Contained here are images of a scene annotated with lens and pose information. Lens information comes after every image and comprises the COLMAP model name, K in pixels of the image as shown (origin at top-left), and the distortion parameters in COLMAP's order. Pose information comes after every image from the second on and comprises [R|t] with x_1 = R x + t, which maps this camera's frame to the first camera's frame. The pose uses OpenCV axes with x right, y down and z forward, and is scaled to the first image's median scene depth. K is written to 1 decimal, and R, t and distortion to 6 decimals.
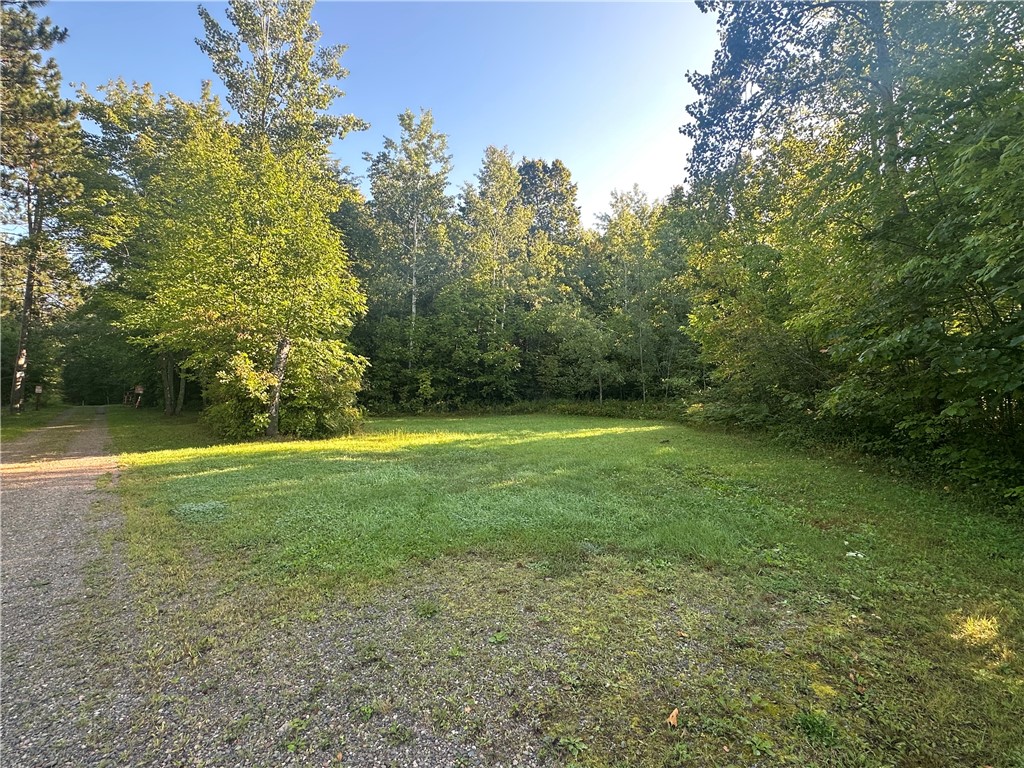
lens RADIAL K [[515.2, 0, 510.7], [0, 515.2, 381.8], [0, 0, 1]] dist [0.005261, -0.000938]
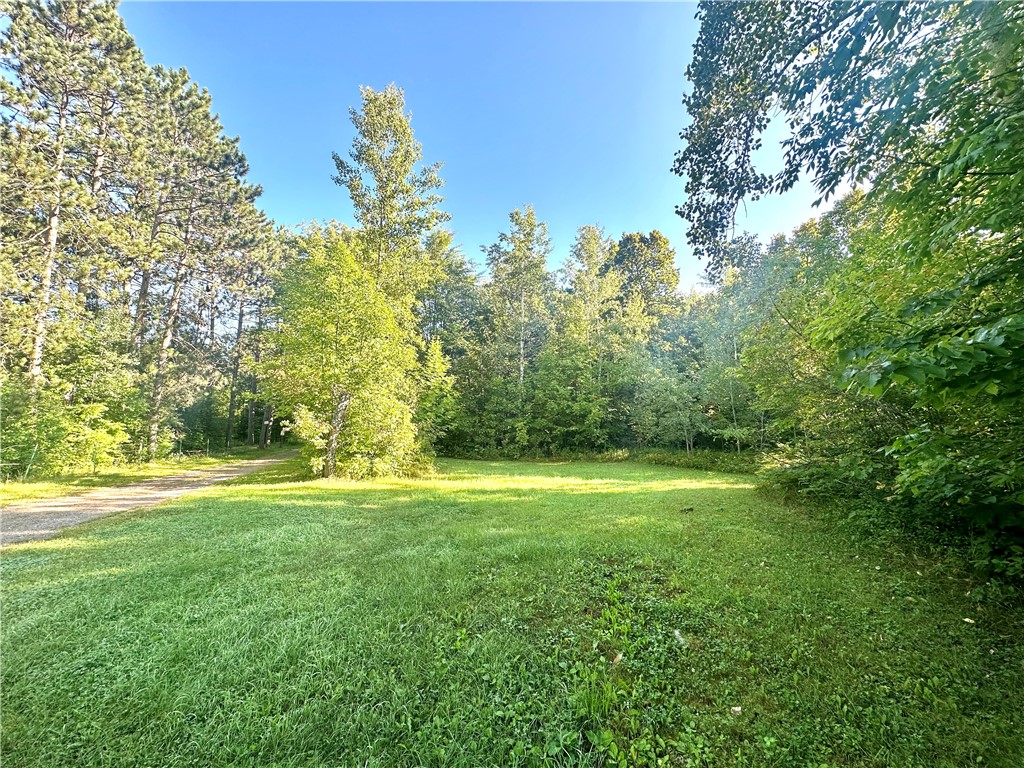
lens RADIAL K [[408.4, 0, 512.8], [0, 408.4, 384.0], [0, 0, 1]] dist [0.002587, 0.000083]
pose [[0.938396, -0.029901, -0.344265, 0.124586], [-0.008639, 0.993908, -0.109873, -0.002205], [0.345453, 0.106078, 0.932421, 0.138040]]
